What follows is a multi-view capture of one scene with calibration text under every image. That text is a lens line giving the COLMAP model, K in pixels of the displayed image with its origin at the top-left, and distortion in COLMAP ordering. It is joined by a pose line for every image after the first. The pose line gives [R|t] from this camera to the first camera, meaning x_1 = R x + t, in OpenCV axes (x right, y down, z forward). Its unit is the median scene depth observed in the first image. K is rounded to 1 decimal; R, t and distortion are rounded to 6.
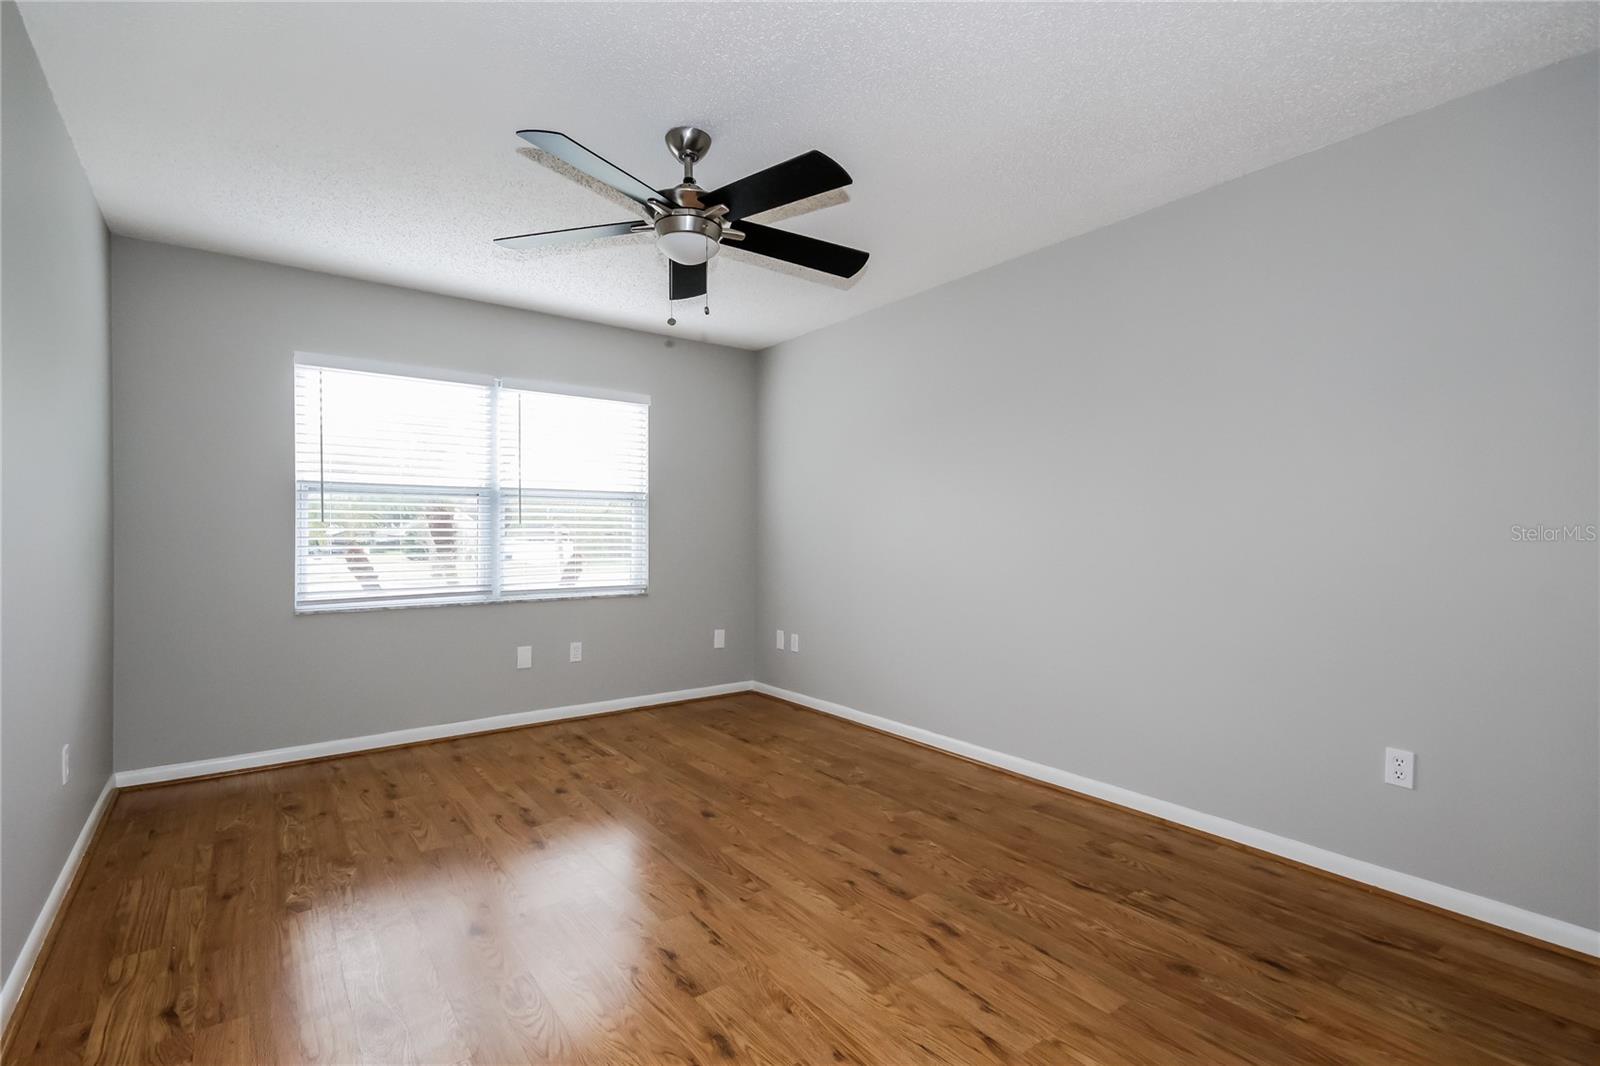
lens RADIAL K [[744.3, 0, 794.5], [0, 744.3, 542.3], [0, 0, 1]] dist [0.025662, 0.000182]
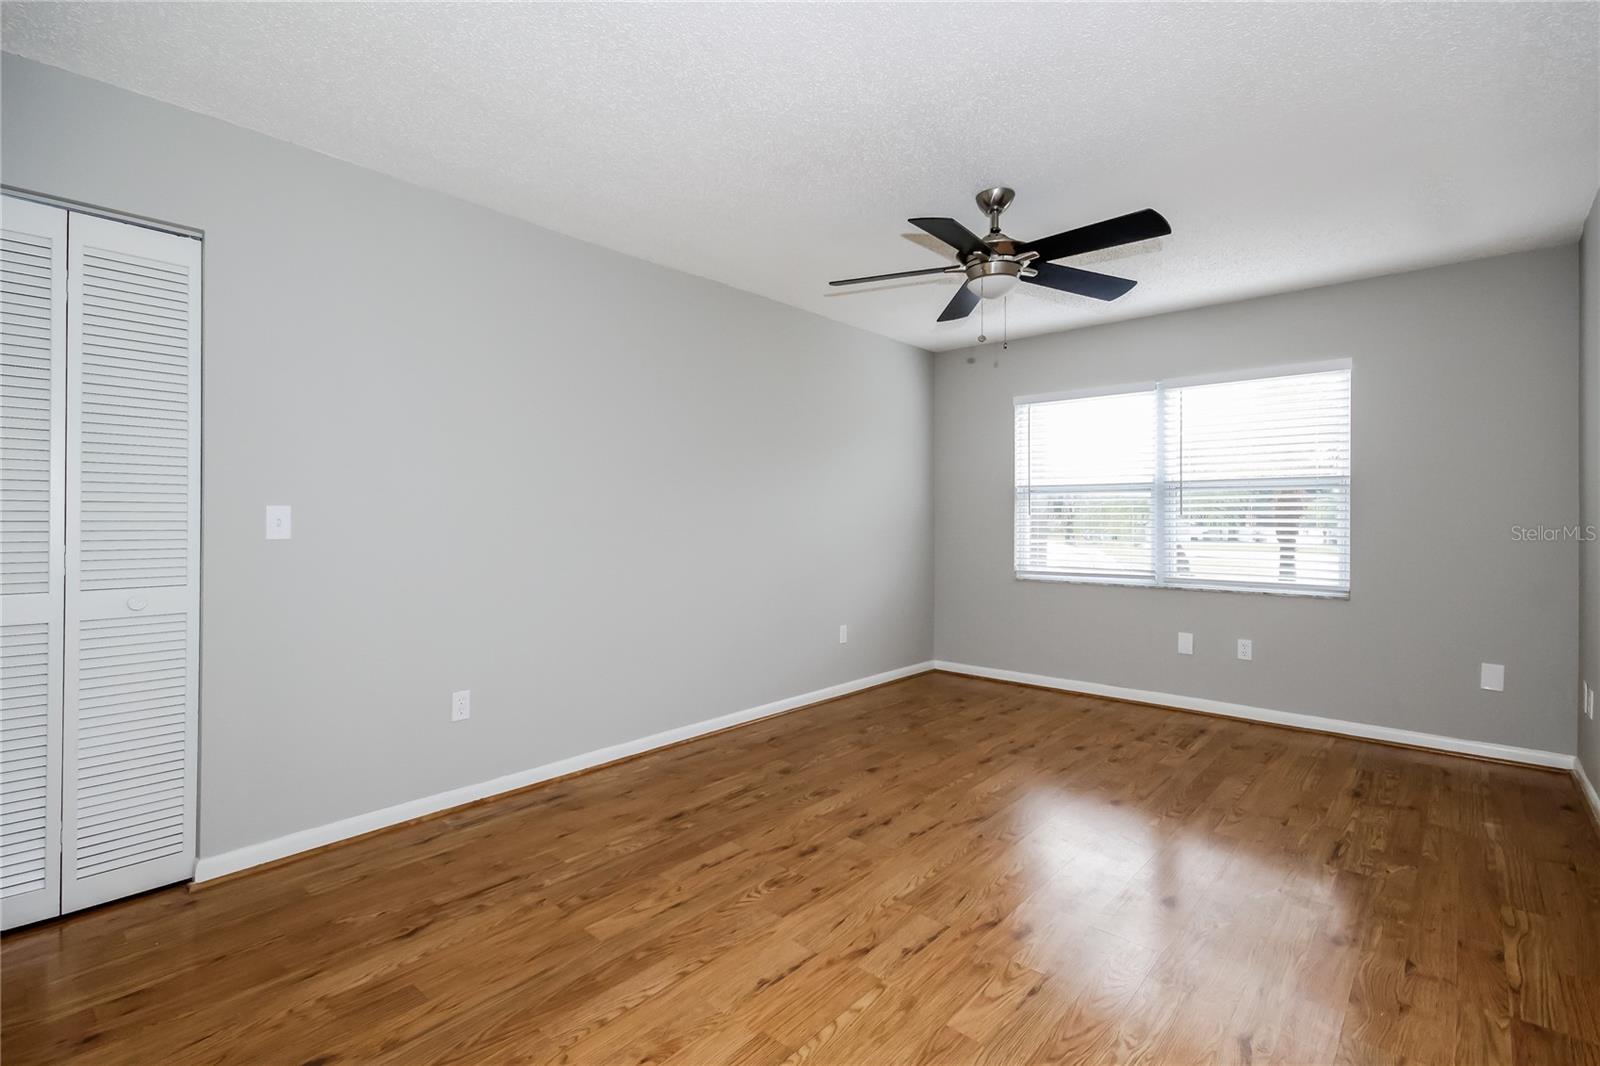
lens RADIAL K [[744.3, 0, 793.3], [0, 744.3, 518.8], [0, 0, 1]] dist [0.025662, 0.000182]
pose [[0.200686, -0.002350, -0.979653, 0.618631], [-0.017264, 0.999833, -0.005935, -0.004128], [0.979503, 0.018103, 0.200612, 0.284617]]
